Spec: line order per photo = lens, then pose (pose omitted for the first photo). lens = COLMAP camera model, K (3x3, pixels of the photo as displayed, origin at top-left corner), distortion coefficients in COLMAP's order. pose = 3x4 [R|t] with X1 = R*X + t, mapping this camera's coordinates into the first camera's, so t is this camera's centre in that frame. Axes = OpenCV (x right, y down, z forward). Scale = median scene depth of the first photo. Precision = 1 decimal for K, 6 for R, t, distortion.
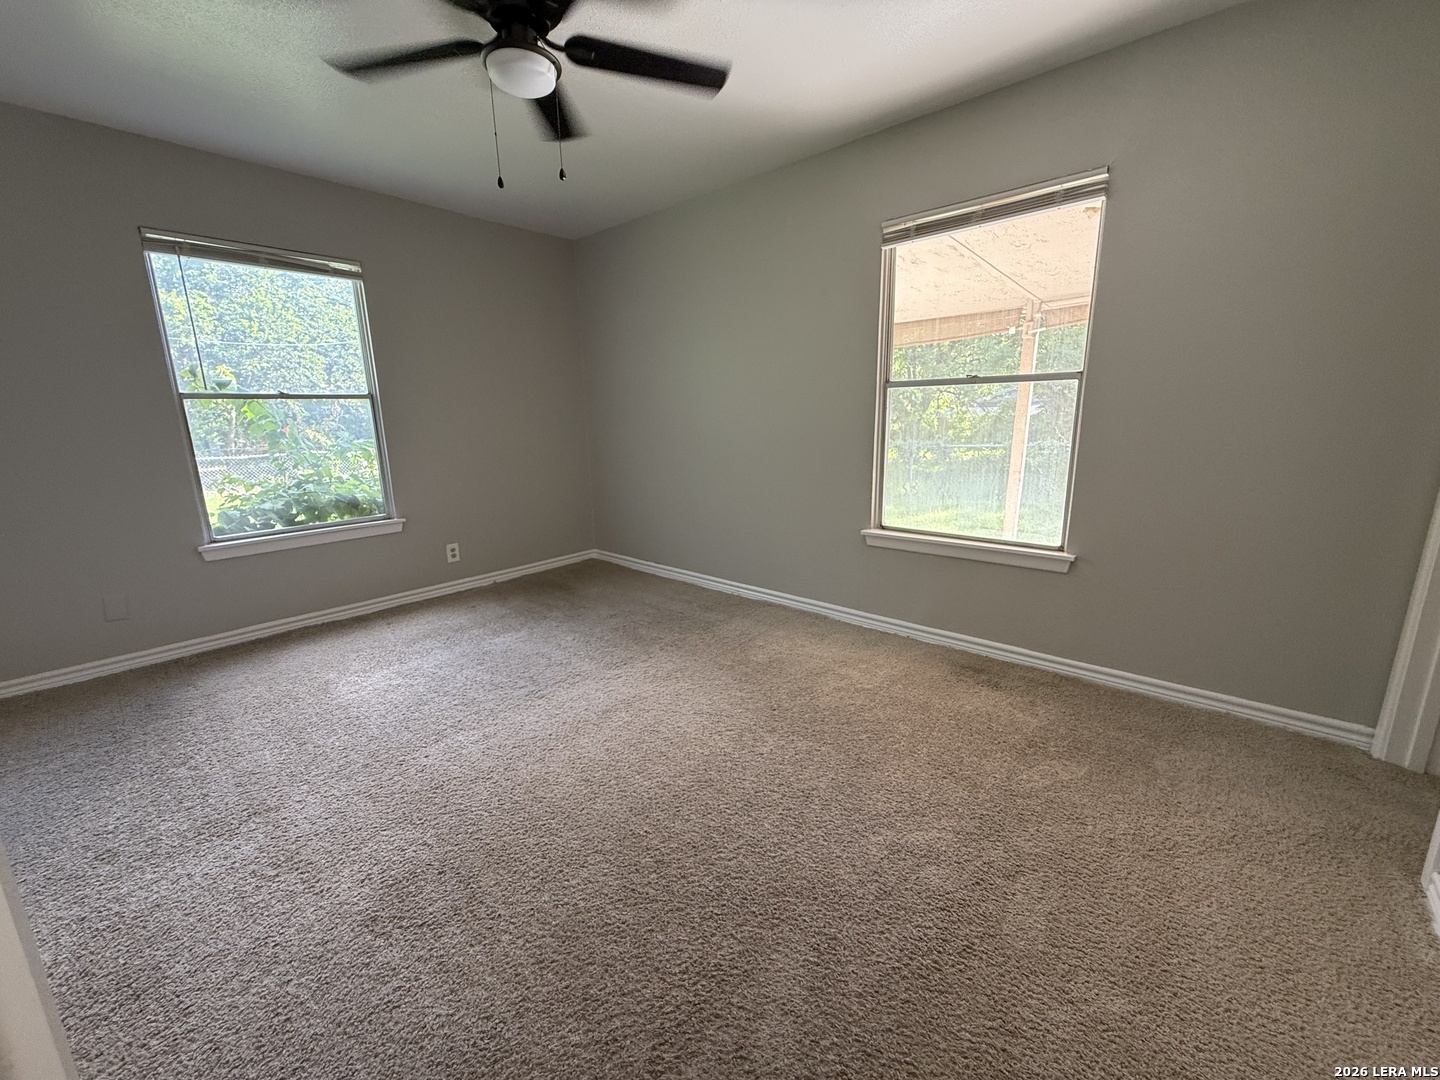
lens RADIAL K [[581.7, 0, 715.0], [0, 581.7, 545.0], [0, 0, 1]] dist [-0.000119, 0.000062]
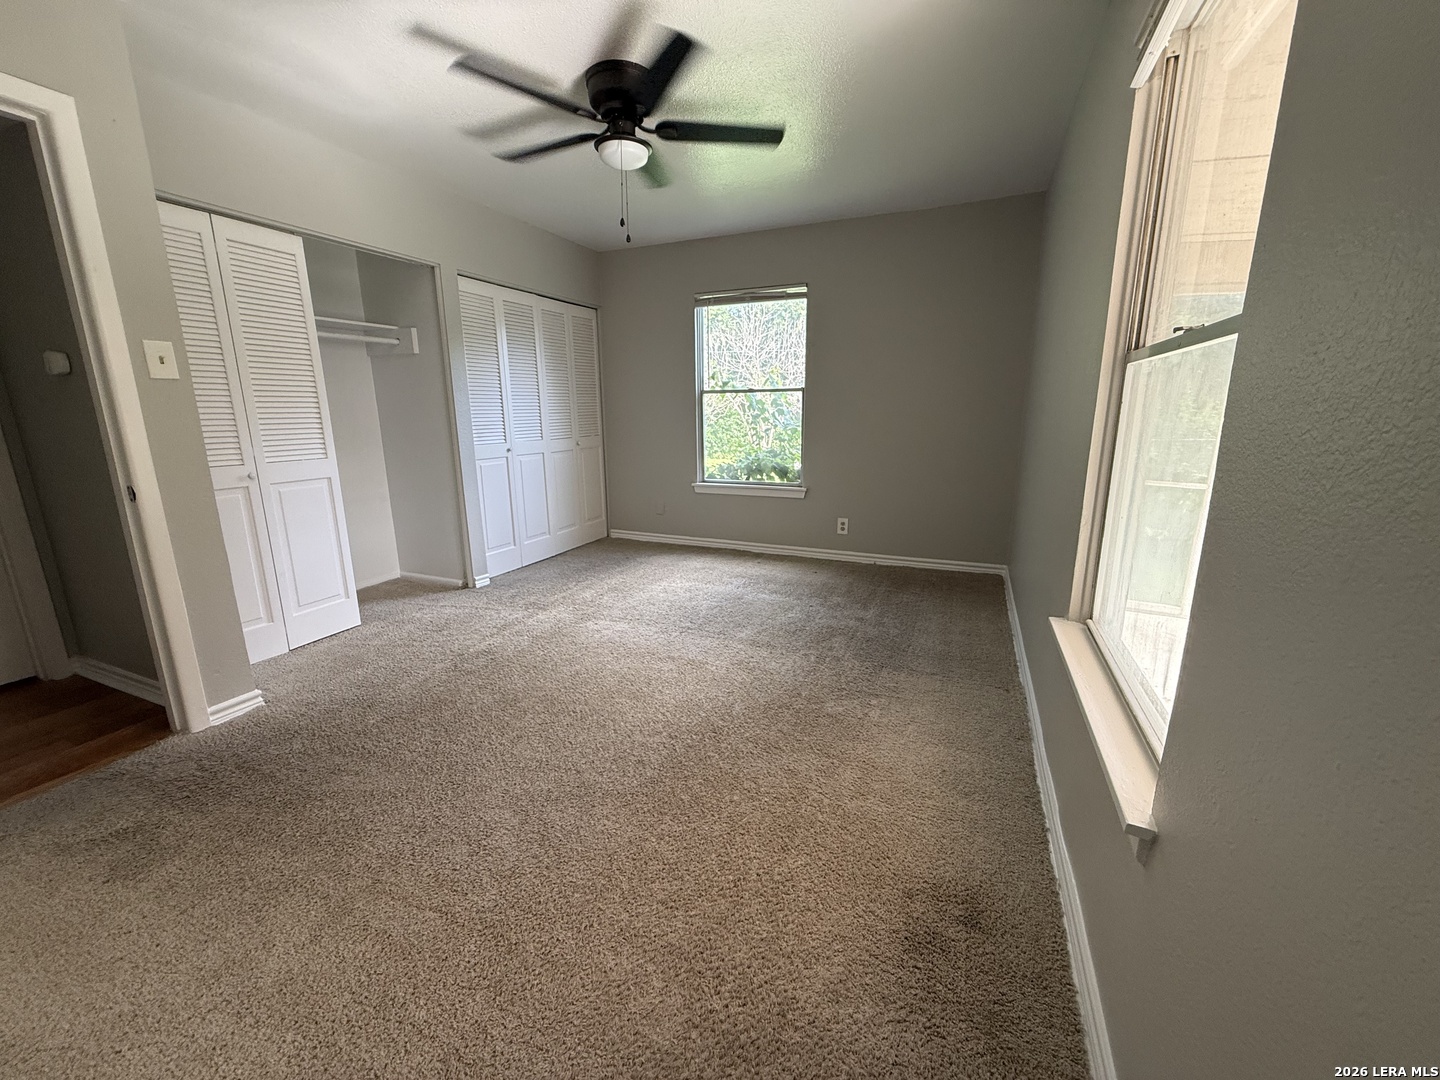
lens RADIAL K [[581.7, 0, 715.8], [0, 581.7, 543.9], [0, 0, 1]] dist [-0.000119, 0.000062]
pose [[0.296560, 0.231627, -0.926500, 0.667650], [-0.210010, 0.962212, 0.173334, -0.122439], [0.931637, 0.143170, 0.333997, 0.495011]]
